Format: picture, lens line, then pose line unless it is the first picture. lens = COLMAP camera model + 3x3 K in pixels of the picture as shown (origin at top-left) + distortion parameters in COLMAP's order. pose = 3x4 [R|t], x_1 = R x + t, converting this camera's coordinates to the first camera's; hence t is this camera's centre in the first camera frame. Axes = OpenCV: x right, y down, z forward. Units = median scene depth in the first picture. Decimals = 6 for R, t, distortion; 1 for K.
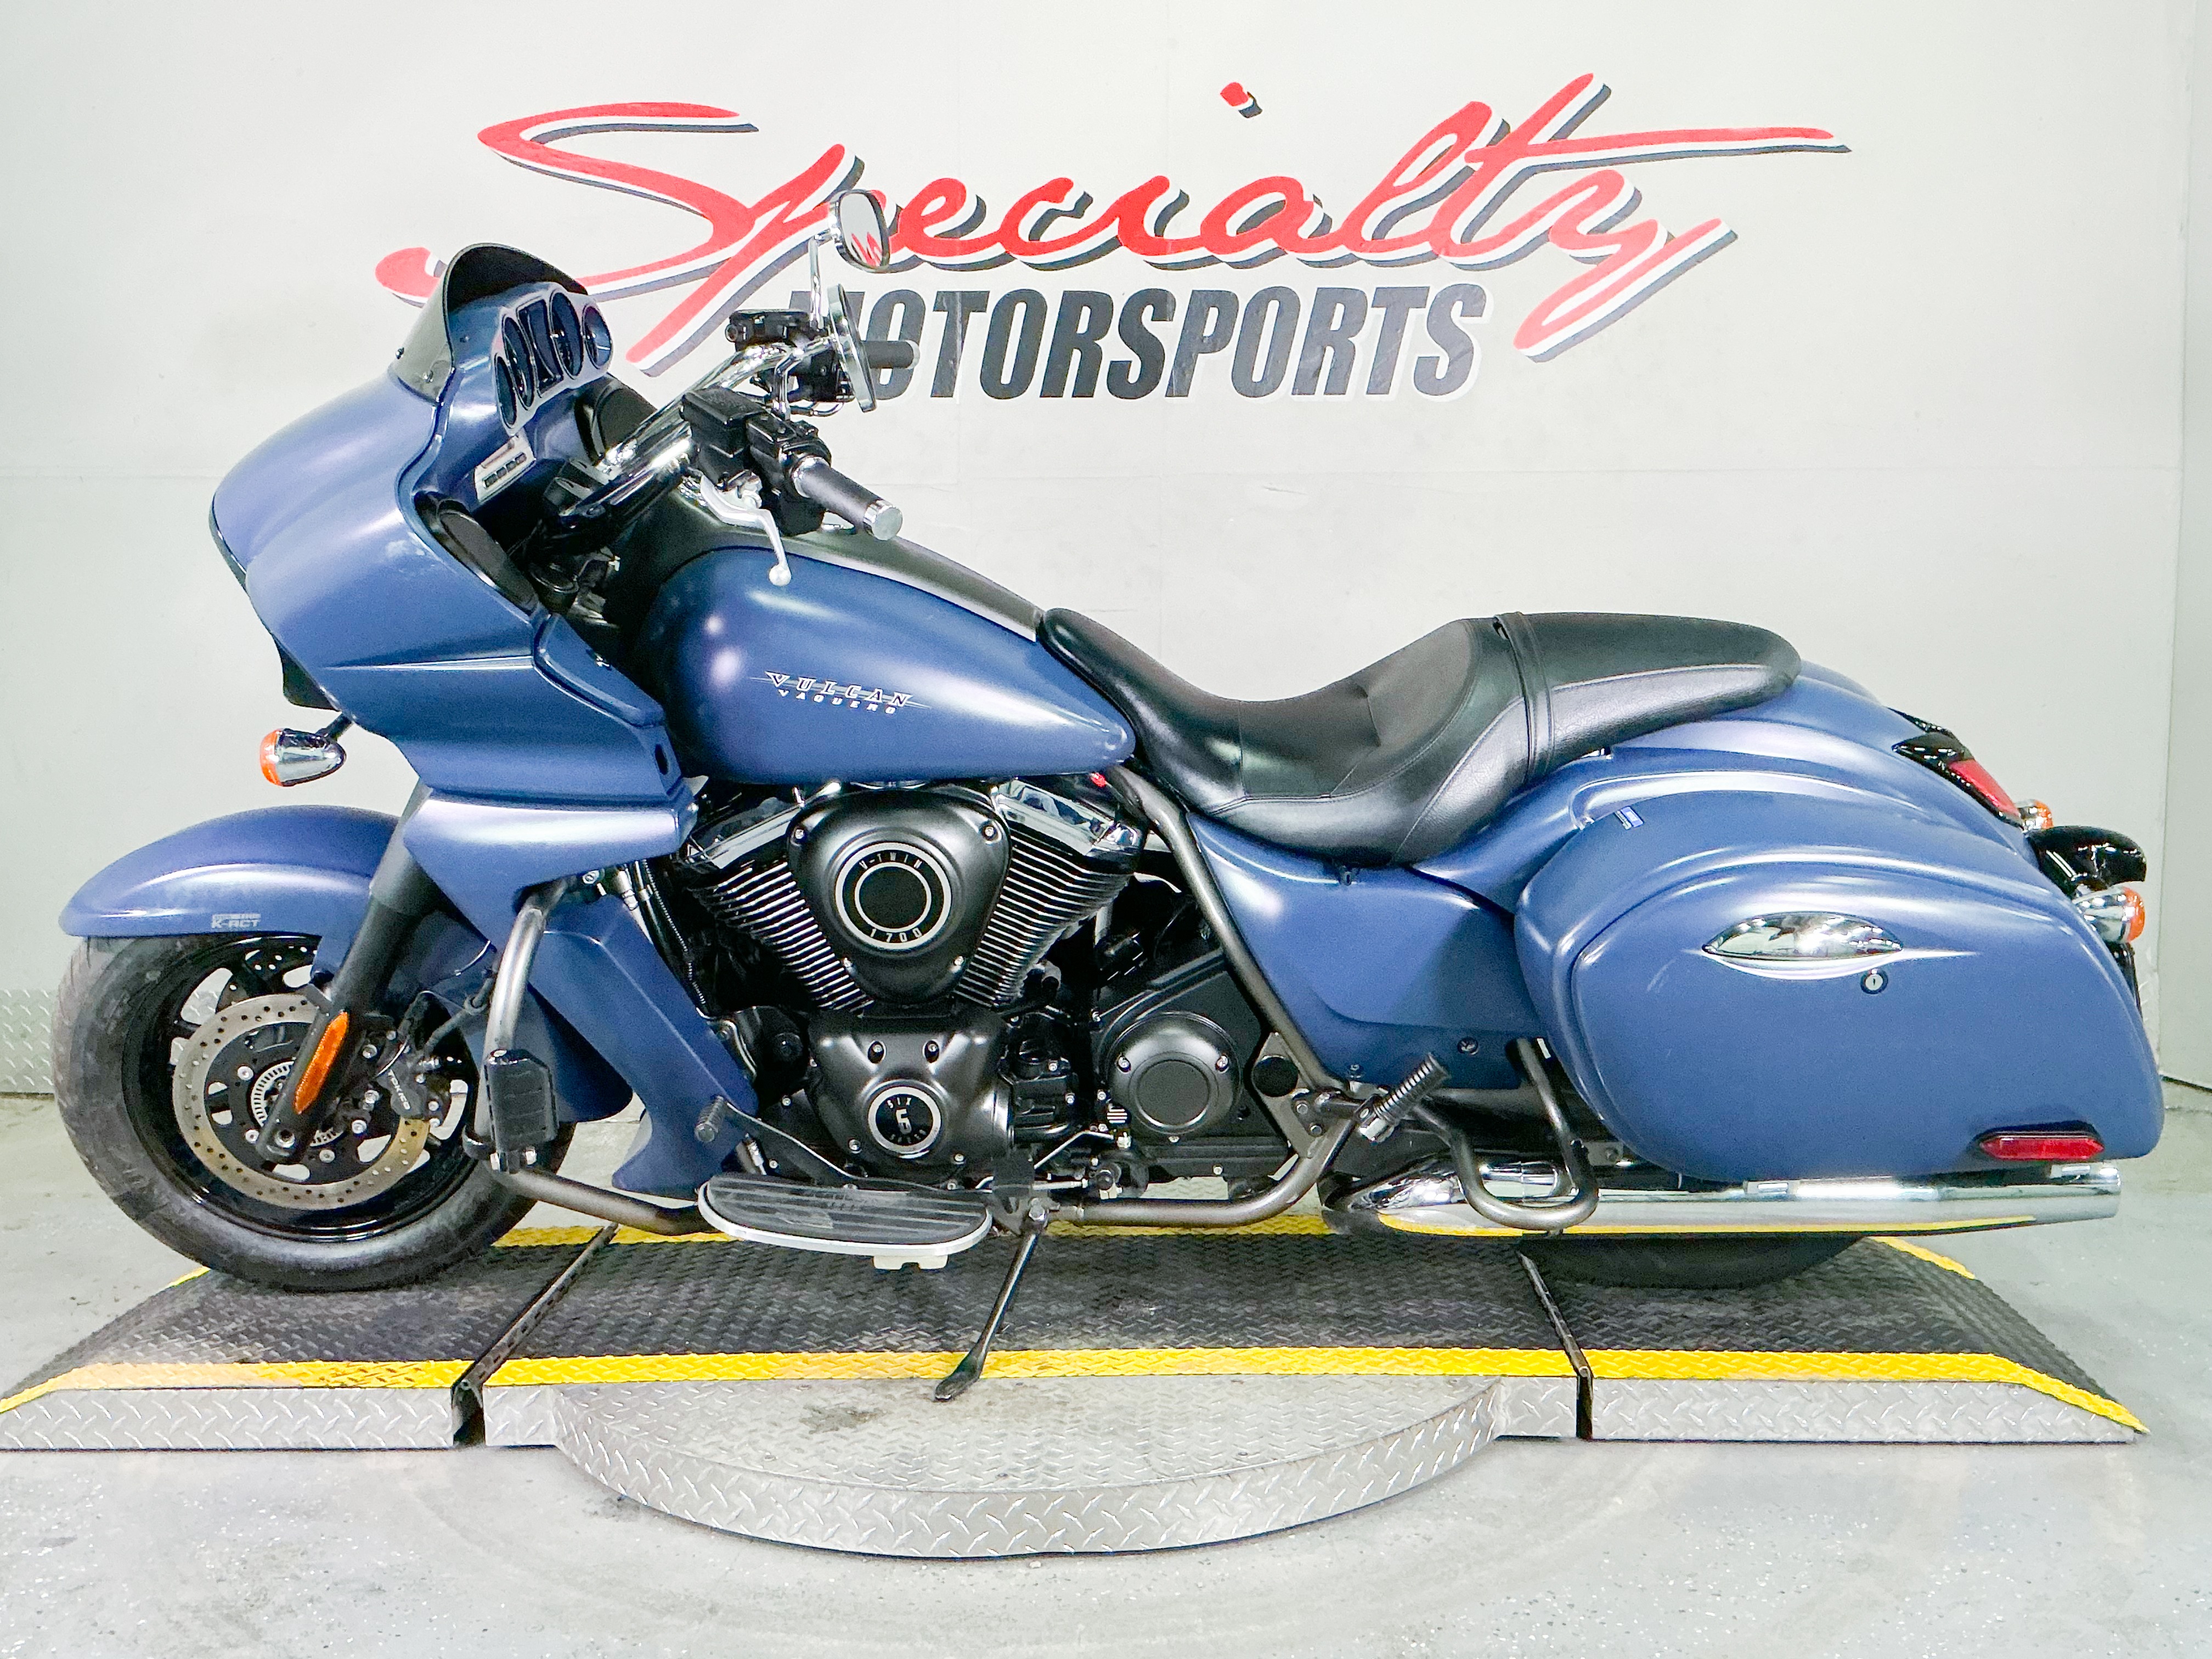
lens RADIAL K [[2213.9, 0, 1106.0], [0, 2213.9, 829.5], [0, 0, 1]] dist [0.155198, -0.323142]
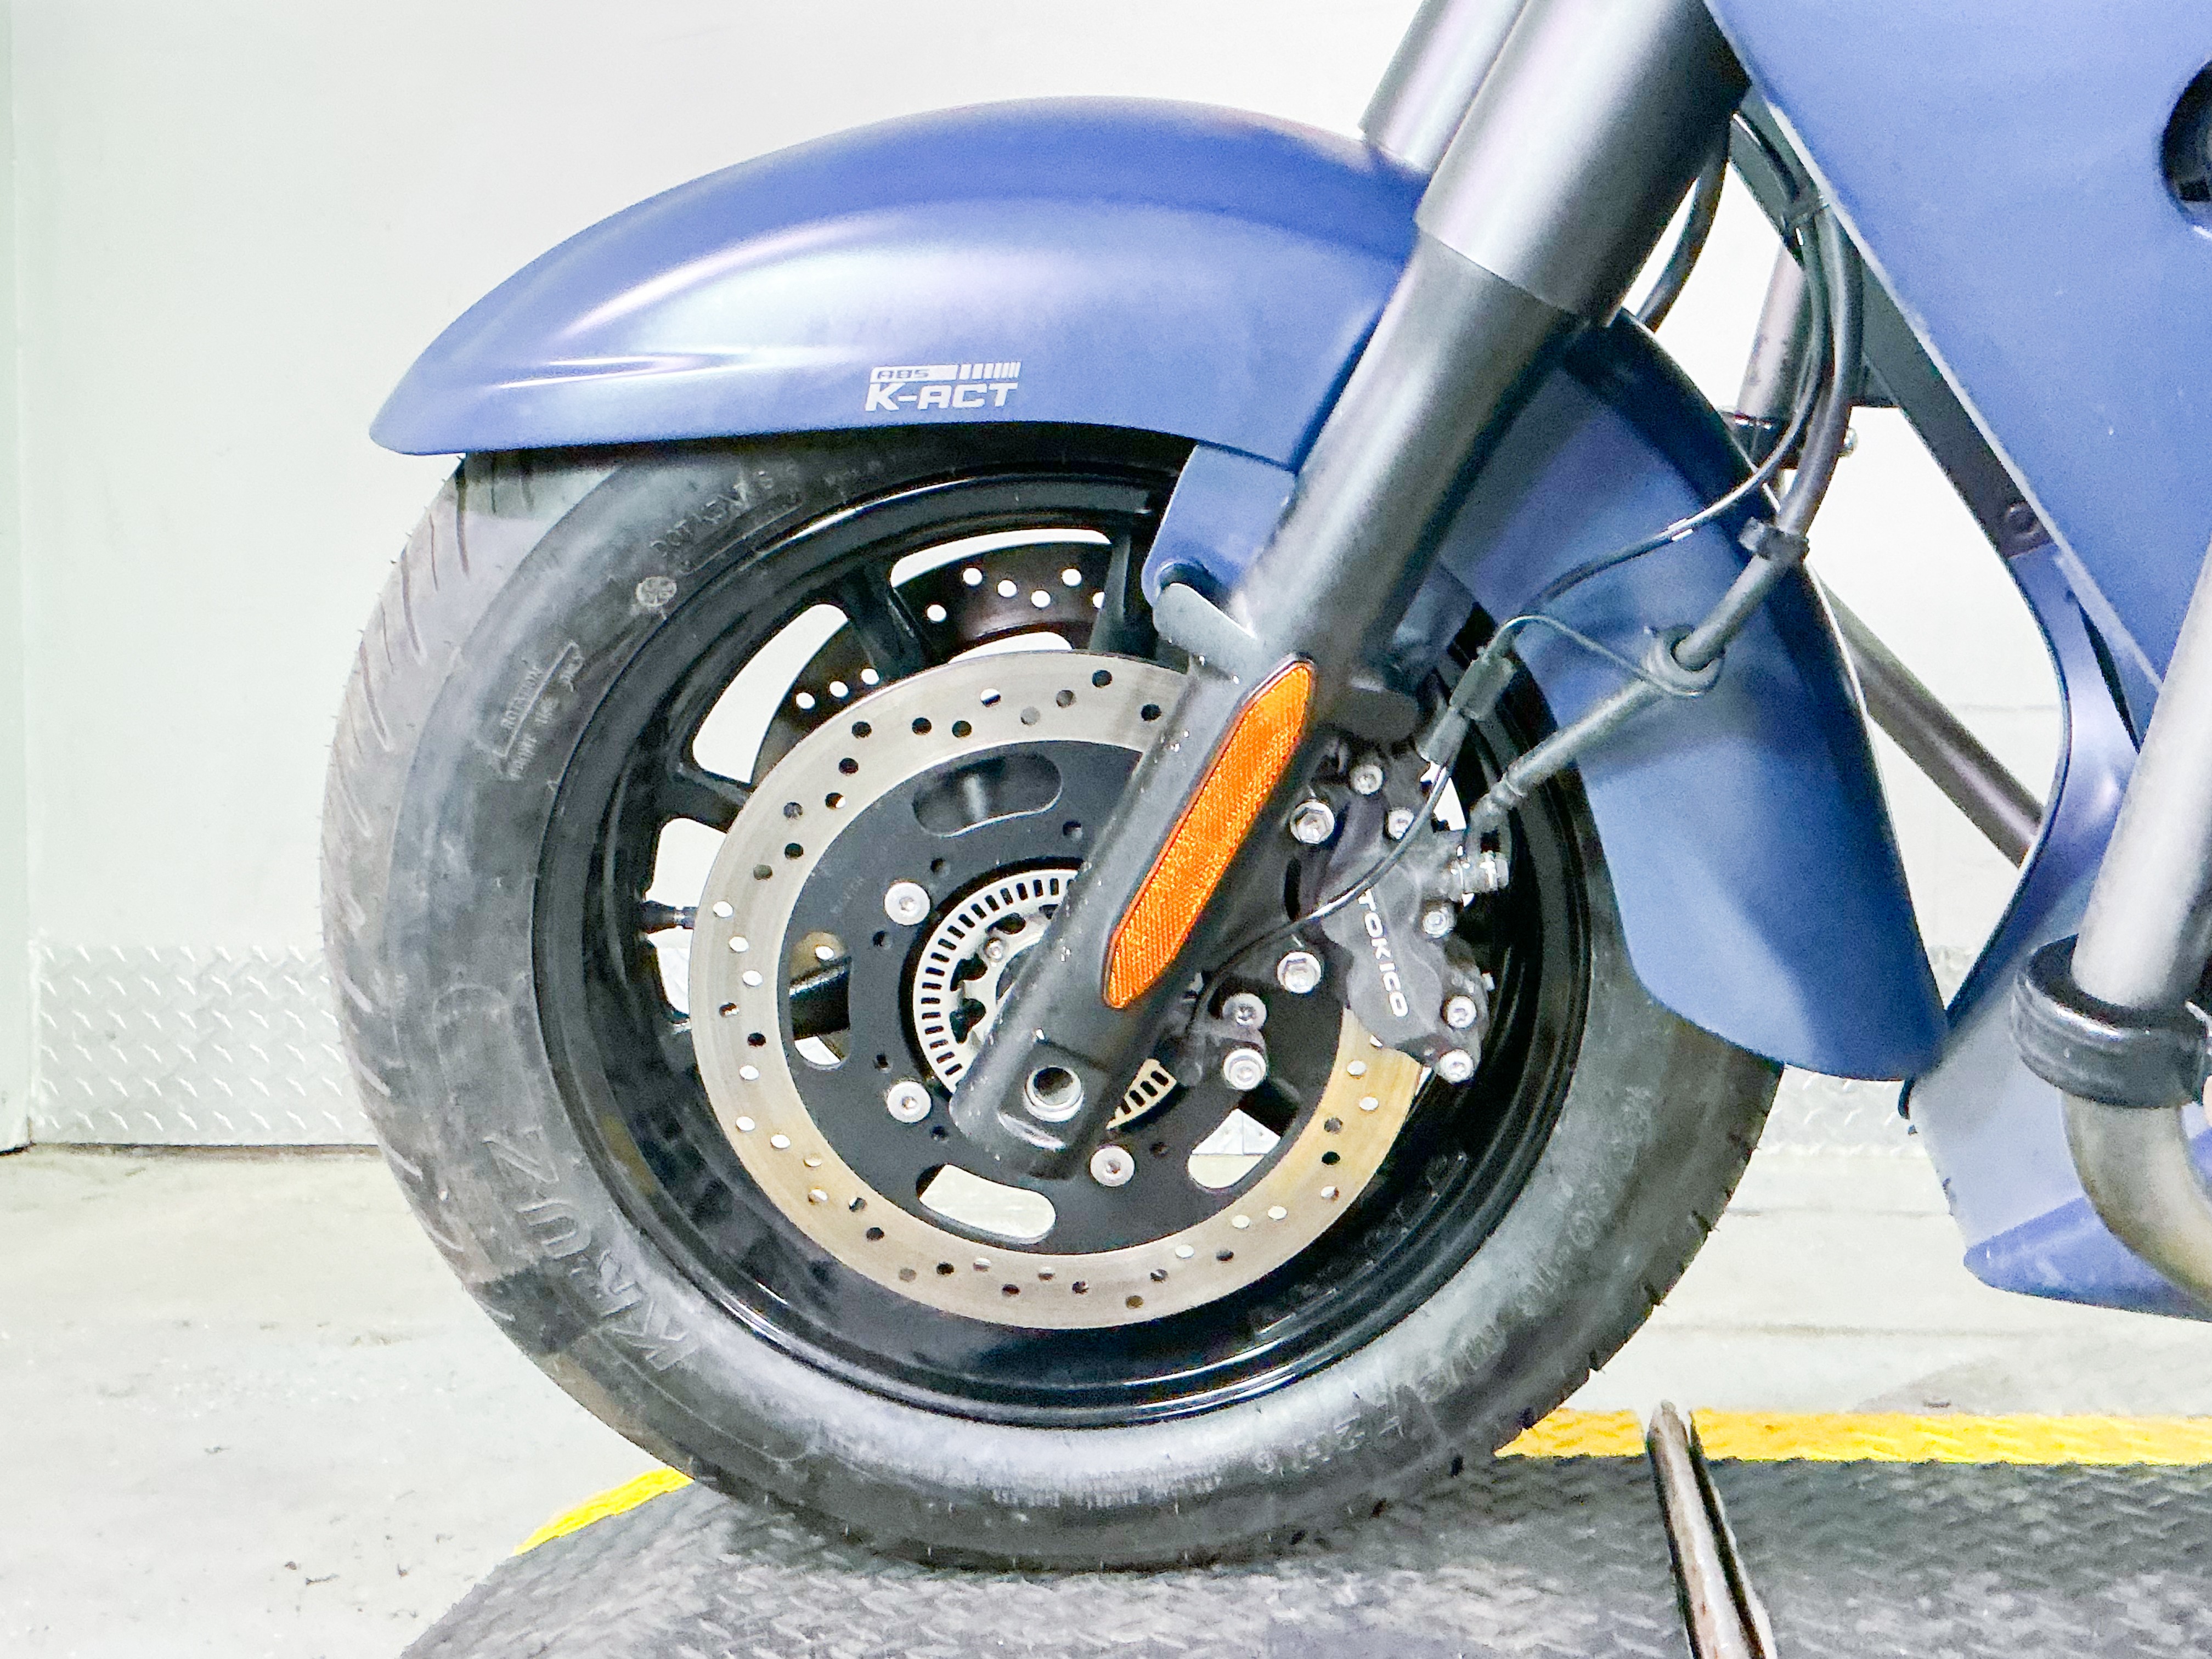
lens RADIAL K [[2745.4, 0, 1106.0], [0, 2745.4, 829.5], [0, 0, 1]] dist [0.115942, -0.019747]
pose [[0.996967, 0.002426, -0.077781, -0.208445], [-0.005745, 0.999081, -0.042467, 0.074092], [0.077607, 0.042785, 0.996066, 0.387611]]
